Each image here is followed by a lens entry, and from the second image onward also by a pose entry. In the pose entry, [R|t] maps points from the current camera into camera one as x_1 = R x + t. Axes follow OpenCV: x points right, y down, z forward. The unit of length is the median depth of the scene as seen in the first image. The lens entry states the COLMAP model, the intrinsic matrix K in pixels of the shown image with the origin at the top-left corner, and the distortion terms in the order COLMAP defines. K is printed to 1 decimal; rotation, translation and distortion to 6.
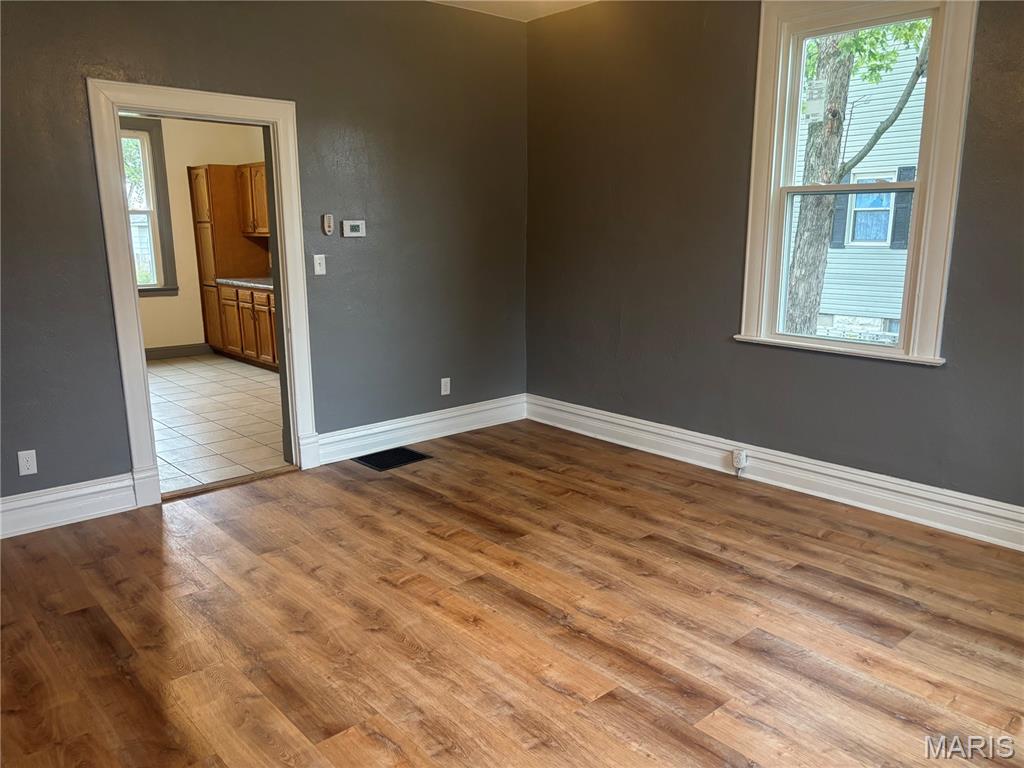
lens RADIAL K [[766.6, 0, 511.3], [0, 766.6, 384.5], [0, 0, 1]] dist [0.003194, 0.001098]
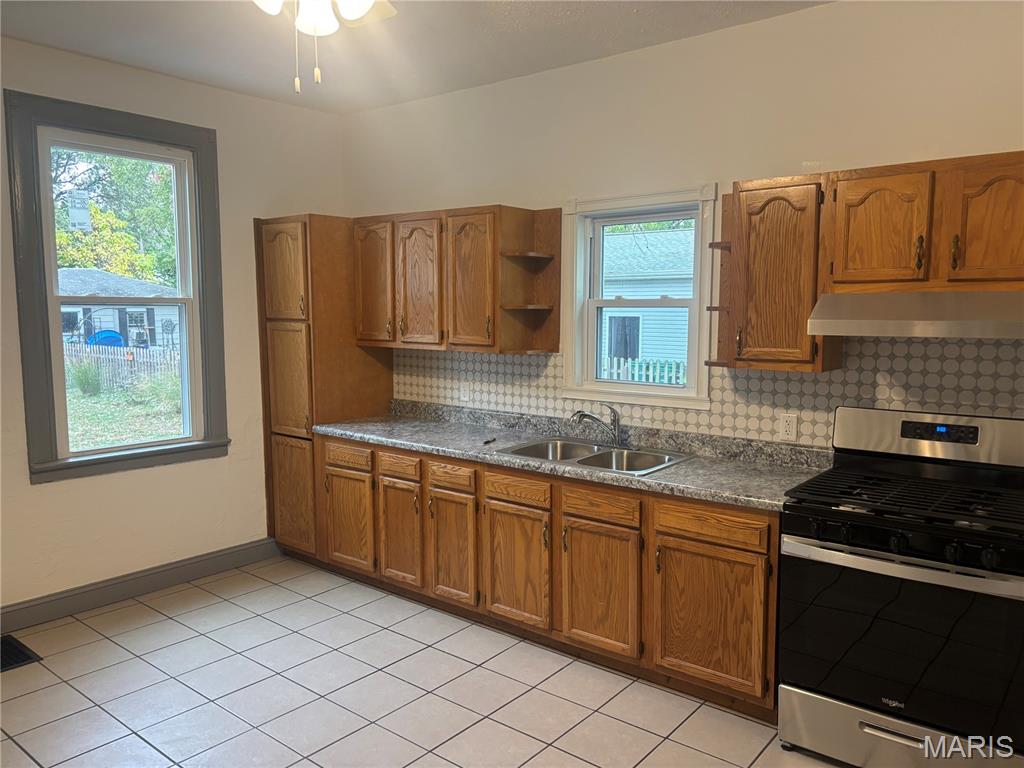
lens RADIAL K [[766.6, 0, 513.6], [0, 766.6, 384.0], [0, 0, 1]] dist [0.003194, 0.001098]
pose [[0.986705, -0.008433, 0.162300, -0.335299], [0.025089, 0.994585, -0.100852, -0.109990], [-0.160571, 0.103584, 0.981574, 0.456201]]
